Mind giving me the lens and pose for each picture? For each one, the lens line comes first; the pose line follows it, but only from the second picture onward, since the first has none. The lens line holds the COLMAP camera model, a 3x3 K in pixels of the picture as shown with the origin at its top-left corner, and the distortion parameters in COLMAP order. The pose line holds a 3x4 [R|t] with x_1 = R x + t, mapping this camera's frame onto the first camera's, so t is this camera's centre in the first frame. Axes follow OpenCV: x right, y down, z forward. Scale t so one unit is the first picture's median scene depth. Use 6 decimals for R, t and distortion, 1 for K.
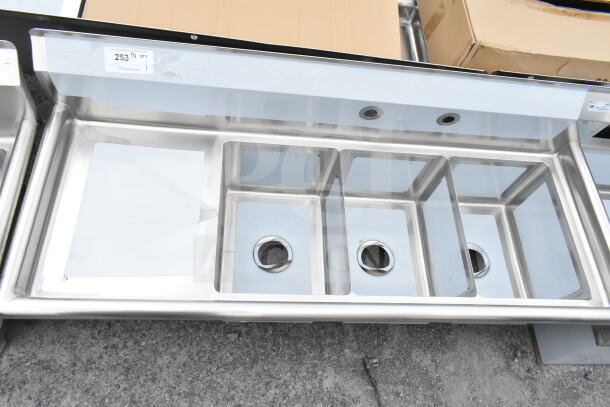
lens RADIAL K [[477.7, 0, 305.2], [0, 477.7, 203.4], [0, 0, 1]] dist [-0.009995, 0.004686]
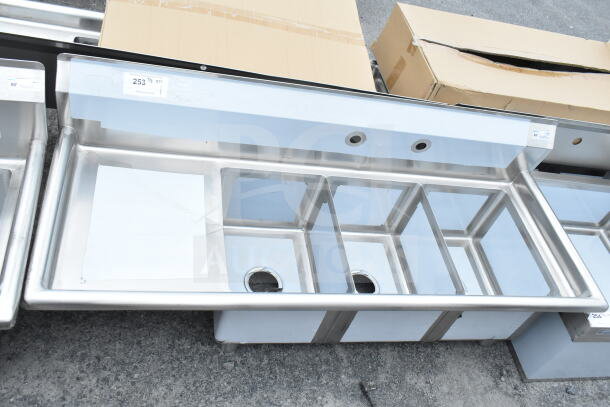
lens RADIAL K [[548.6, 0, 305.1], [0, 548.6, 202.5], [0, 0, 1]] dist [-0.021442, 0.002681]
pose [[0.986970, -0.020322, 0.159614, -0.169980], [0.056668, 0.972335, -0.226611, 0.218221], [-0.150593, 0.232703, 0.960818, -0.166176]]
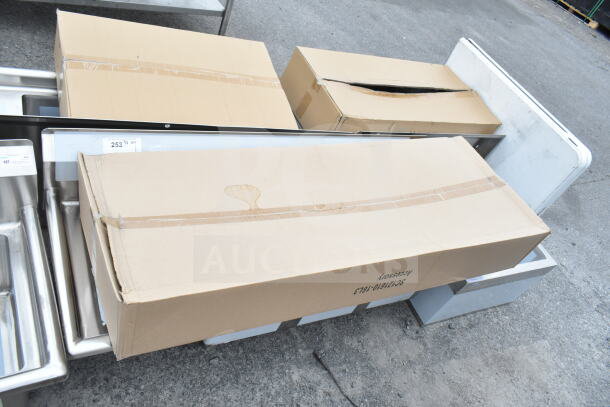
lens RADIAL K [[477.7, 0, 306.5], [0, 477.7, 203.8], [0, 0, 1]] dist [-0.009995, 0.004686]
pose [[0.902008, -0.147813, 0.405628, -0.372781], [0.218145, 0.966842, -0.132775, 0.104891], [-0.372552, 0.208250, 0.904343, -0.259118]]
